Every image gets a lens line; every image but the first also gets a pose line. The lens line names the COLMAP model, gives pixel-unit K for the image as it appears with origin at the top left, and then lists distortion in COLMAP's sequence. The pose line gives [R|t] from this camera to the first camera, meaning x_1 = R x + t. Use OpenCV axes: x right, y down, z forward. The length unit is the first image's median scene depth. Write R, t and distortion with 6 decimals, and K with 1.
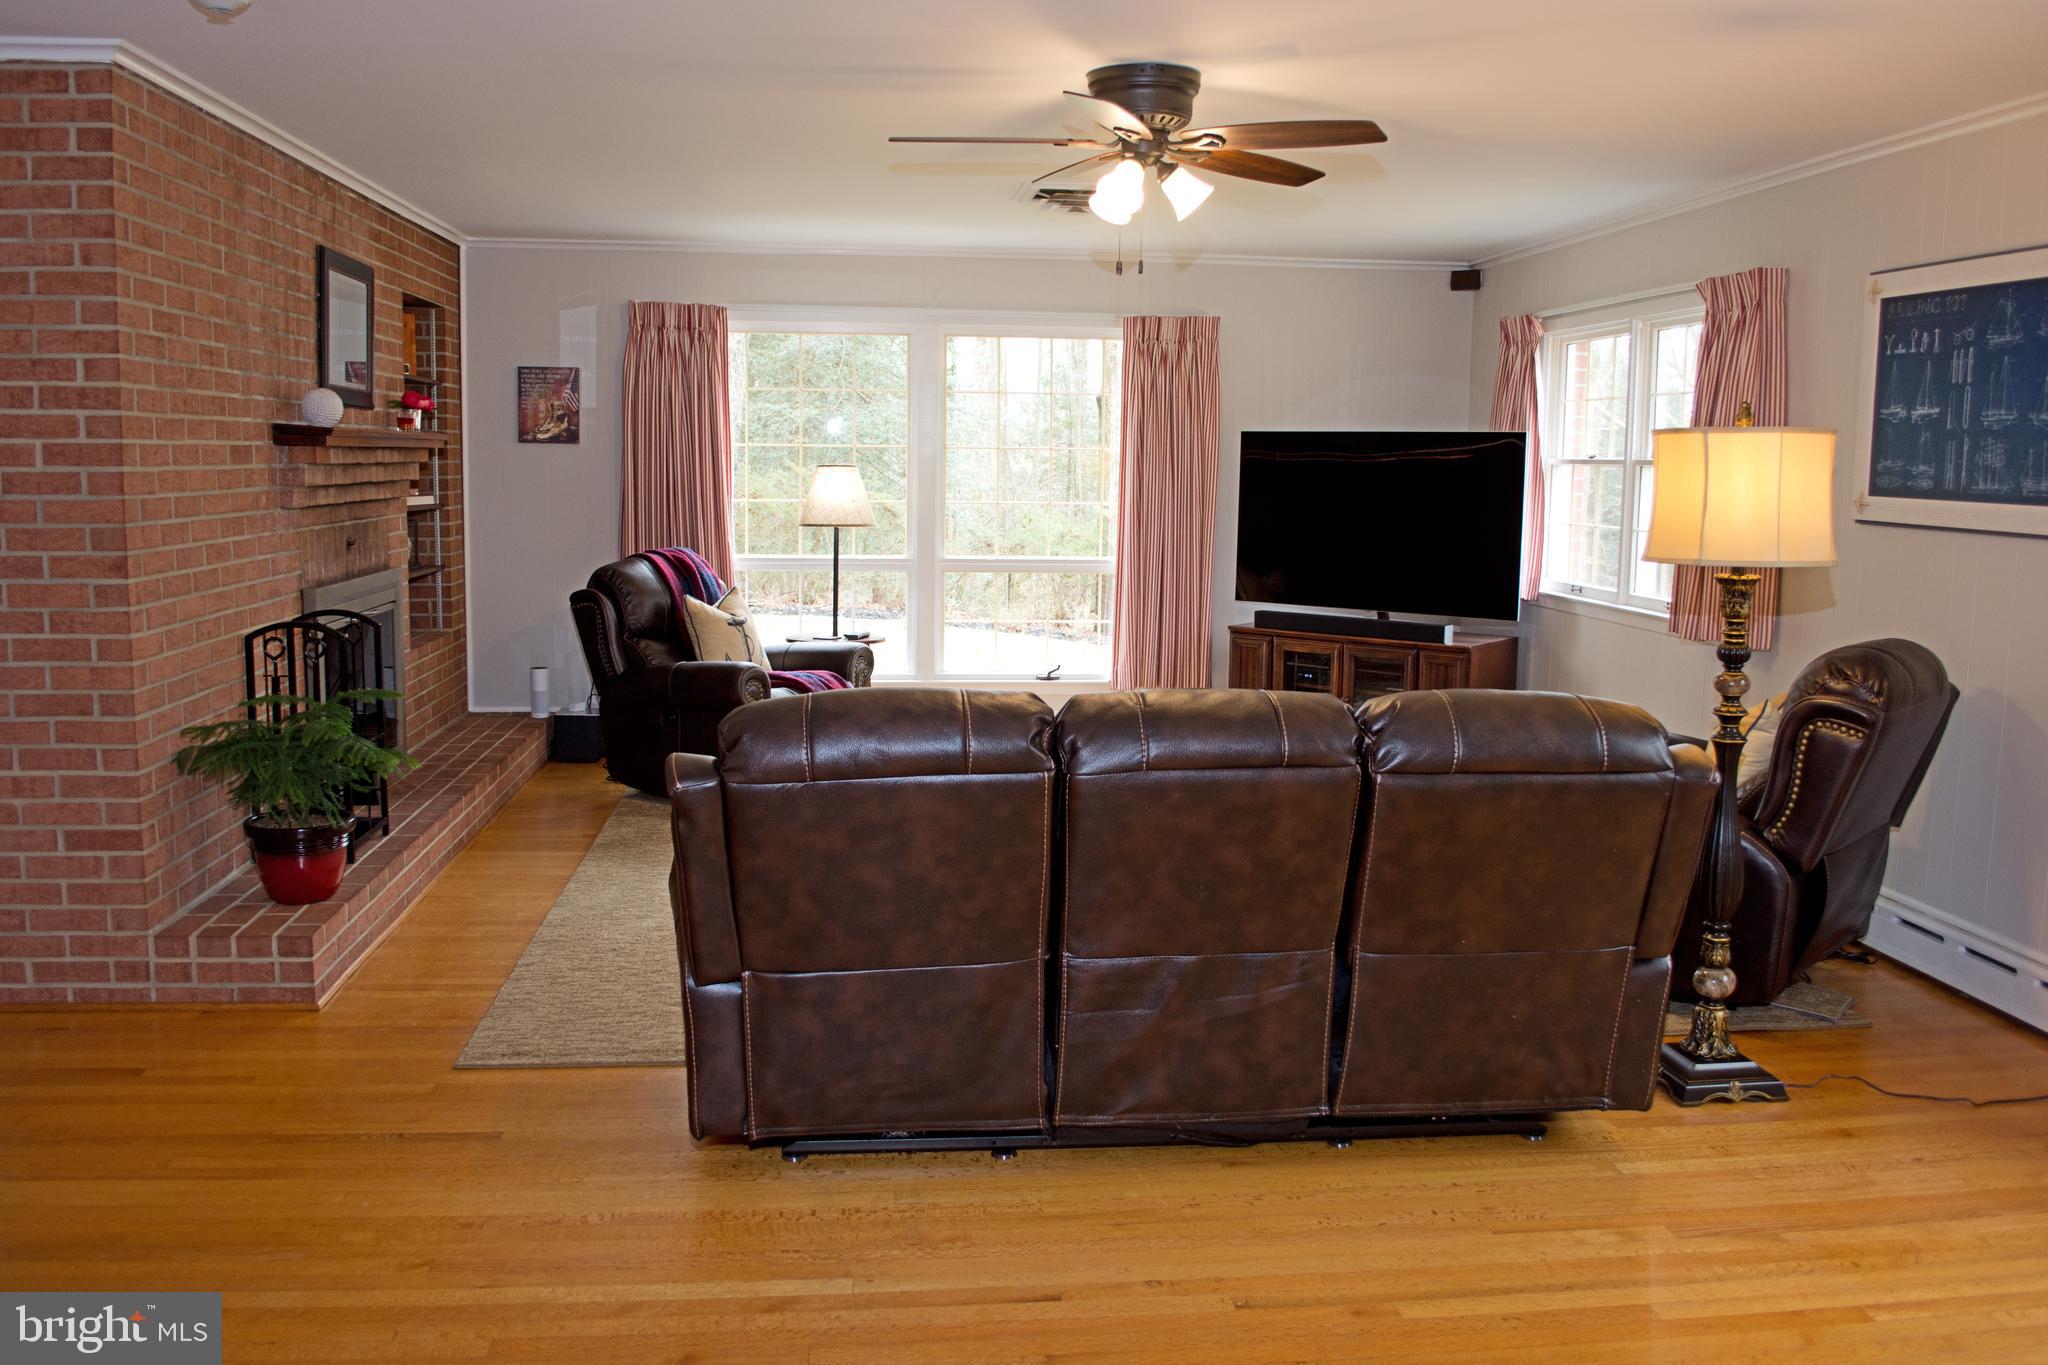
lens RADIAL K [[1628.7, 0, 1007.5], [0, 1628.7, 689.2], [0, 0, 1]] dist [-0.082810, 0.012641]
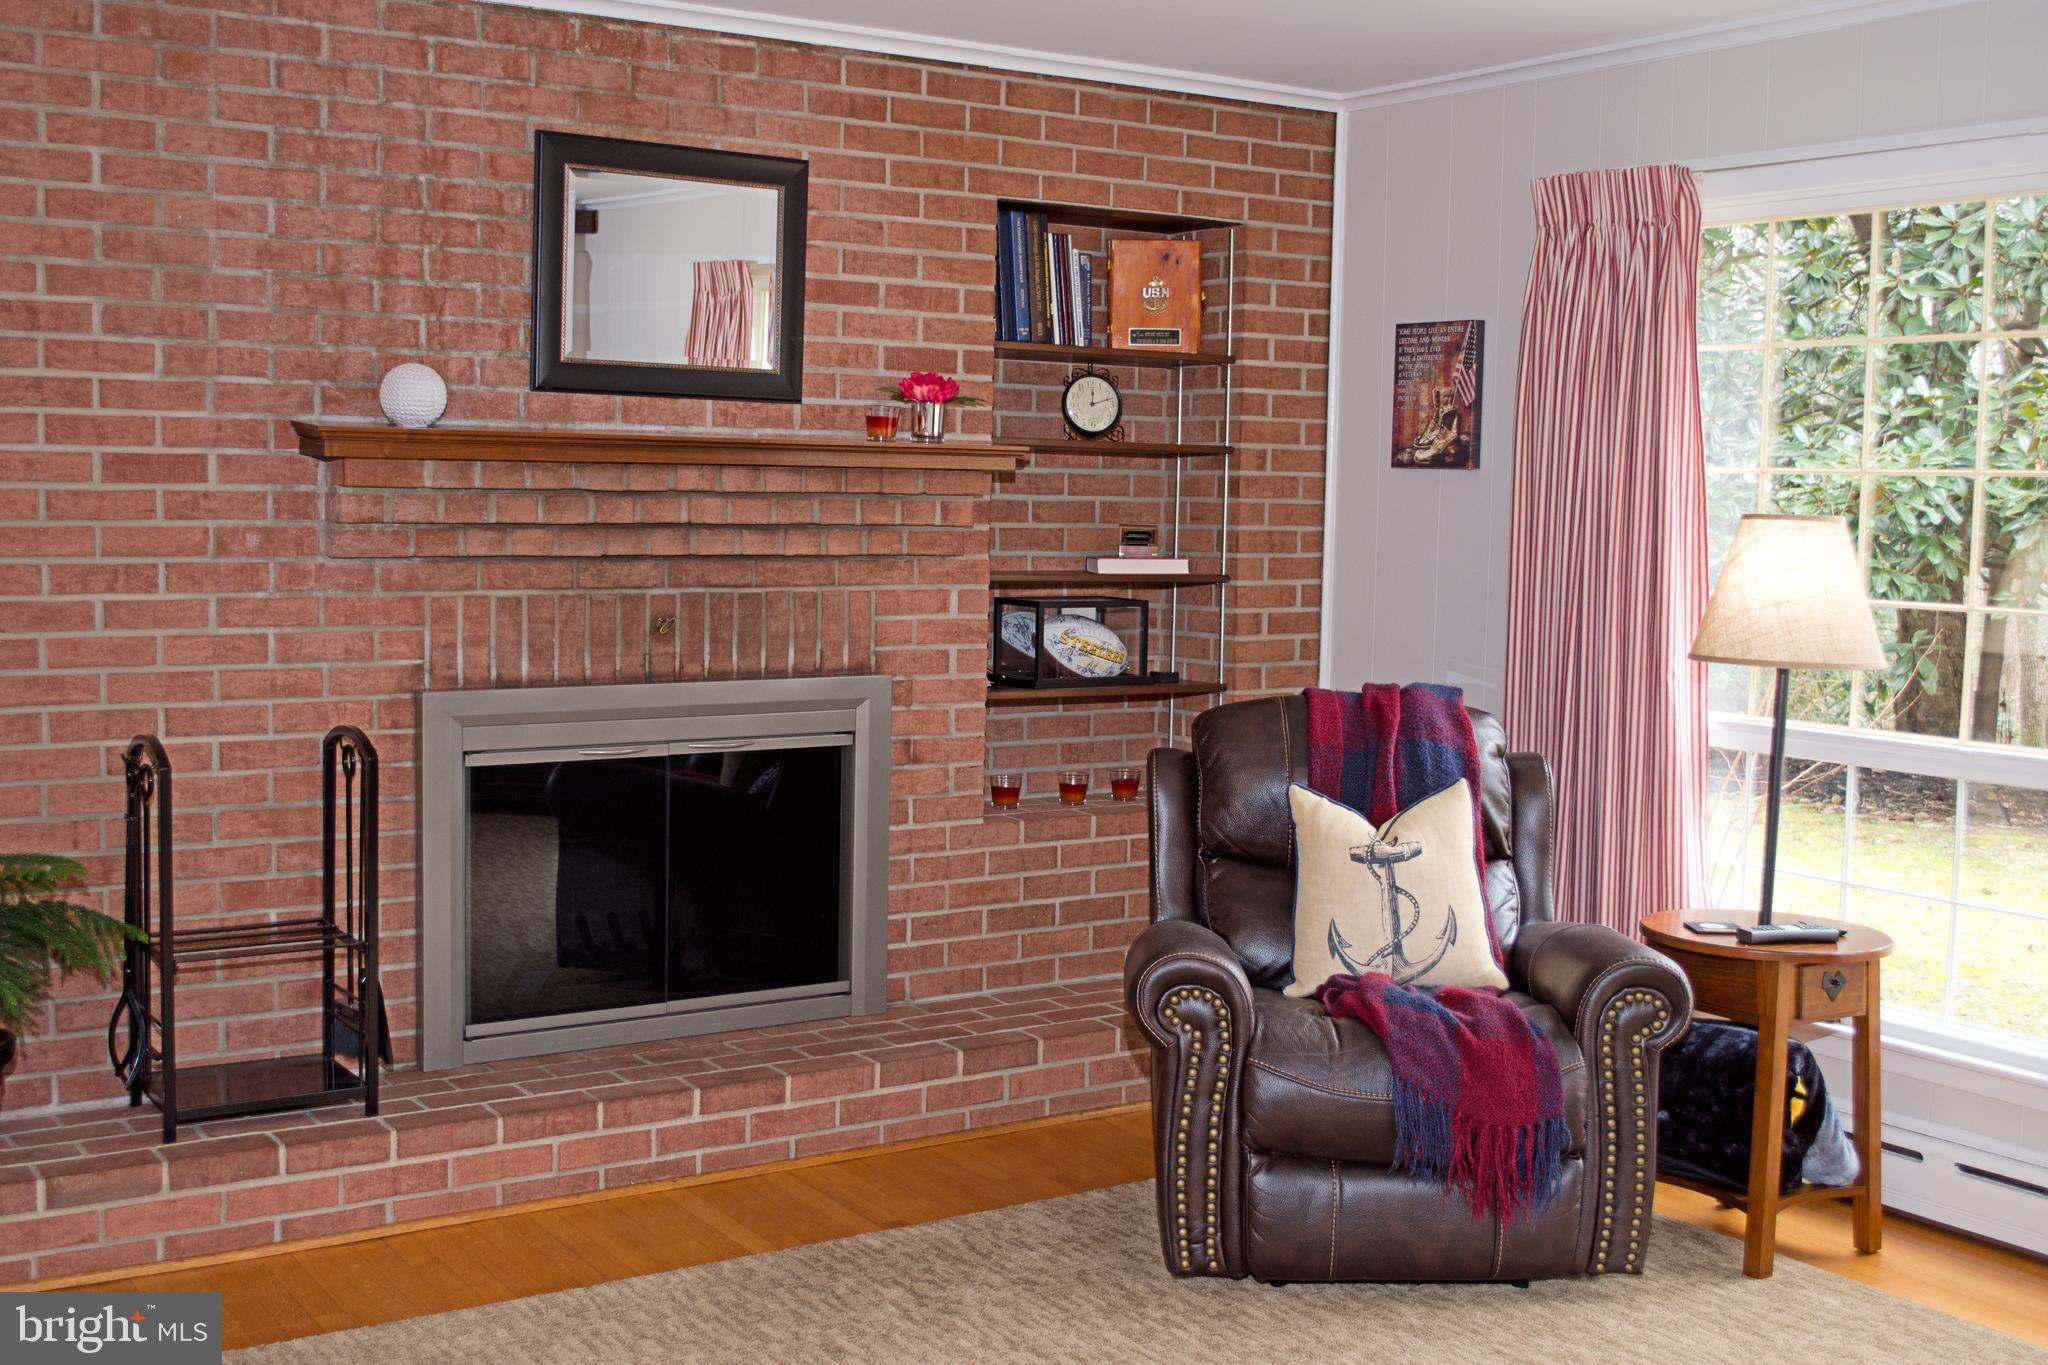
lens RADIAL K [[2312.0, 0, 1003.7], [0, 2312.0, 670.9], [0, 0, 1]] dist [-0.043203, 0.000000]
pose [[0.462173, 0.070011, -0.884022, 0.490094], [-0.138235, 0.990380, 0.006164, -0.117423], [0.875949, 0.119353, 0.467405, 0.864319]]
